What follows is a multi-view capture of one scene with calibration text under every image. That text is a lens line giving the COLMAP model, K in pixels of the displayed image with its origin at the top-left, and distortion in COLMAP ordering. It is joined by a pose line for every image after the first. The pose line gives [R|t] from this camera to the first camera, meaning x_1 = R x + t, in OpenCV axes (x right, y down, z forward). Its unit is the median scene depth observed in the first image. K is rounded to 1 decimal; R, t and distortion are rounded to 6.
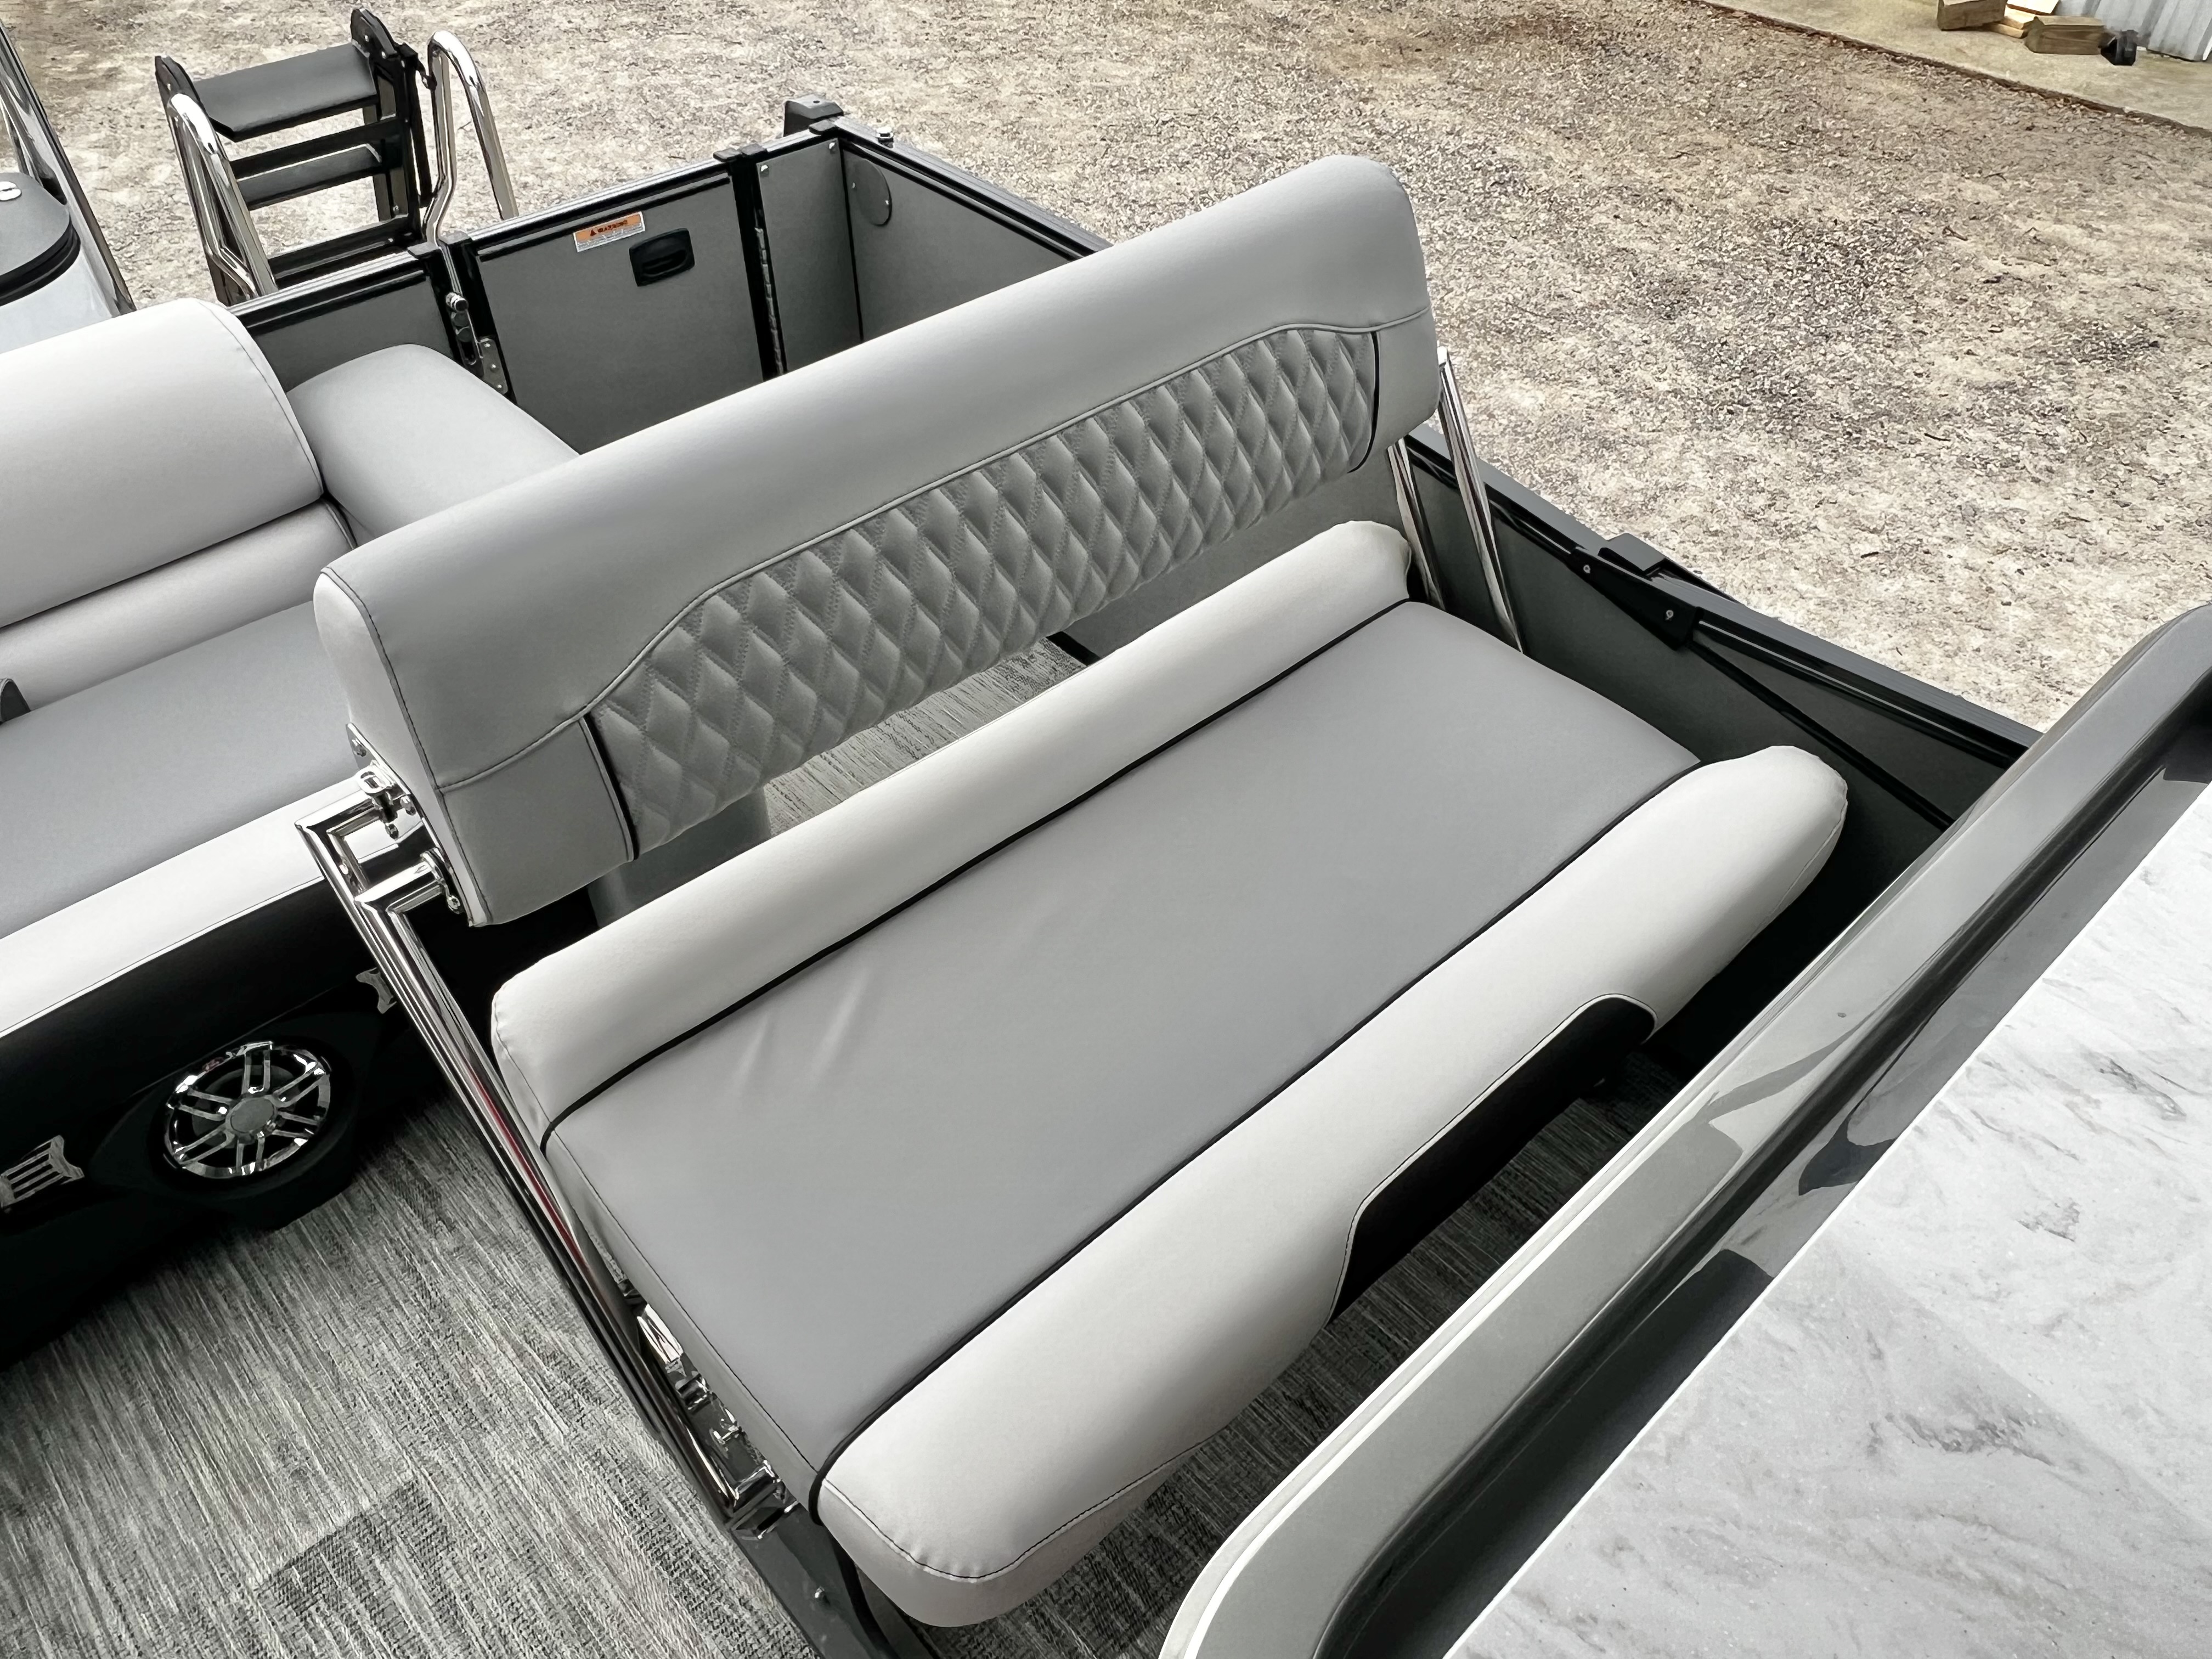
lens RADIAL K [[1600.9, 0, 1083.8], [0, 1600.9, 832.4], [0, 0, 1]] dist [0.000539, -0.003881]
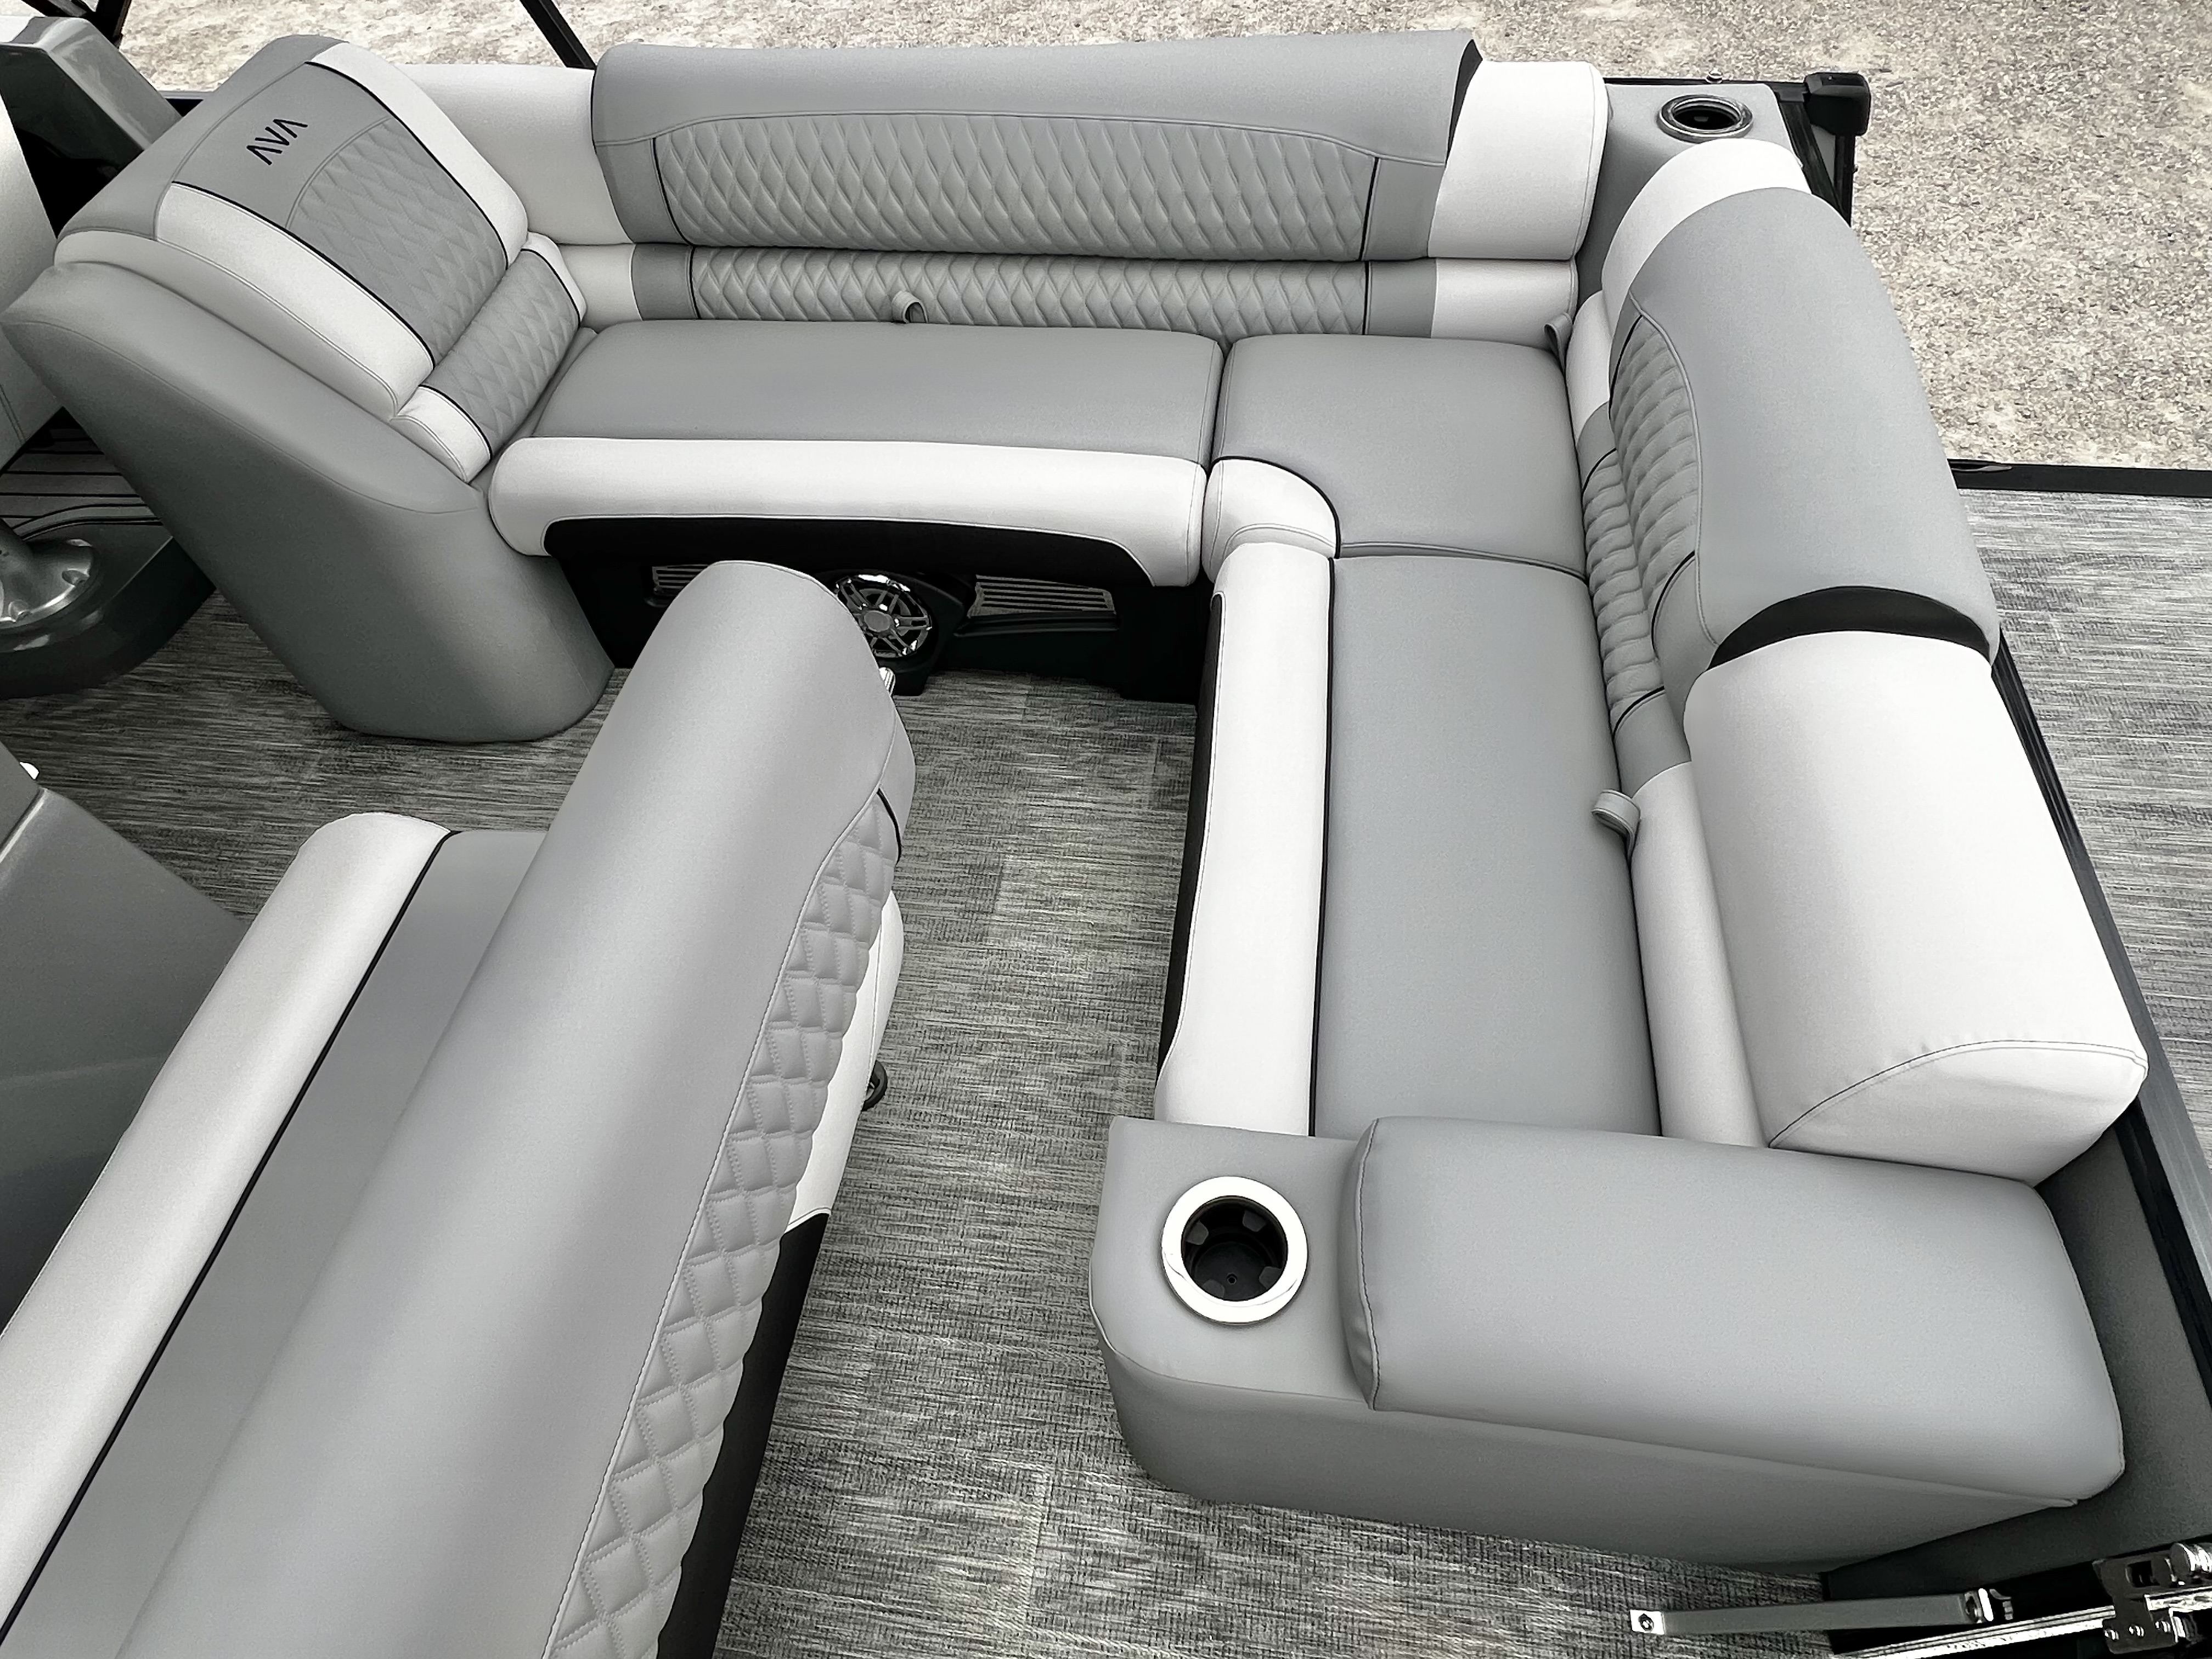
lens RADIAL K [[1312.1, 0, 1104.6], [0, 1312.1, 831.8], [0, 0, 1]] dist [-0.003635, 0.002078]
pose [[-0.767089, 0.539955, -0.346443, -0.045687], [-0.398688, 0.021852, 0.916826, -0.241720], [0.502615, 0.841410, 0.198511, 0.236049]]
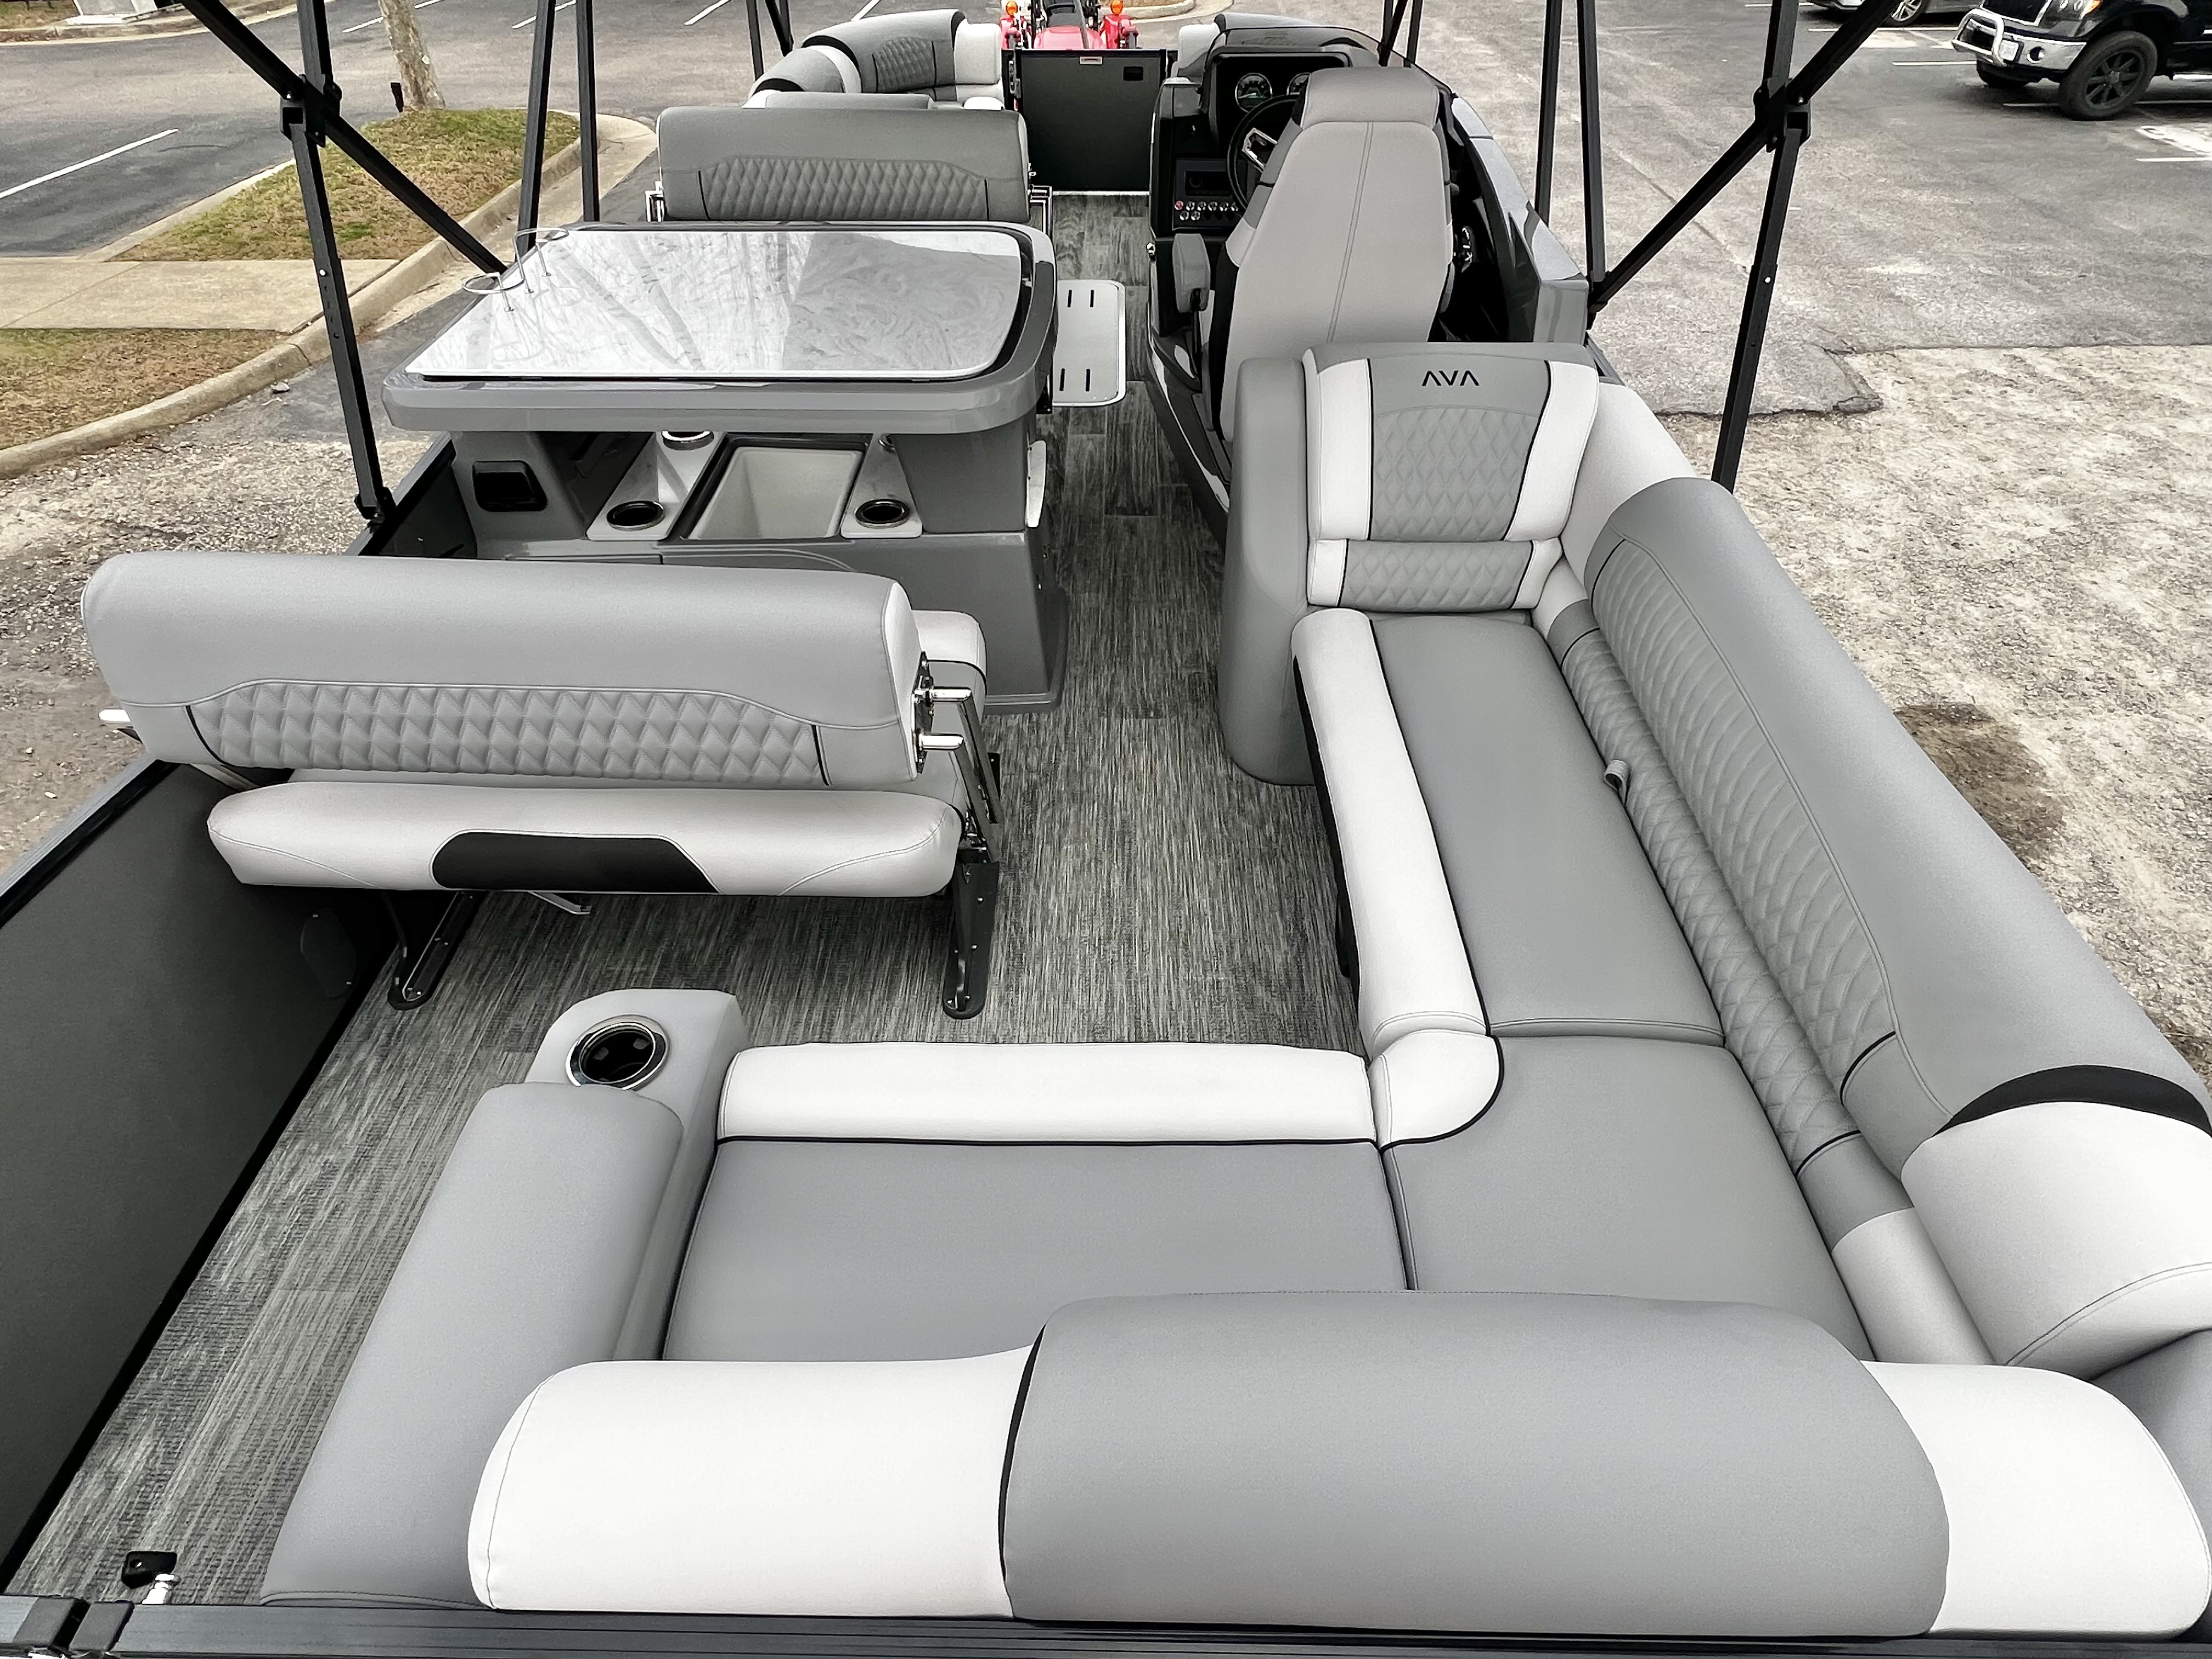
lens RADIAL K [[1206.1, 0, 1091.9], [0, 1206.1, 832.3], [0, 0, 1]] dist [-0.004691, 0.002989]
pose [[-0.727183, -0.461711, 0.507965, -0.319720], [0.480485, 0.186129, 0.857024, -0.259501], [-0.490244, 0.867283, 0.086495, 0.213789]]
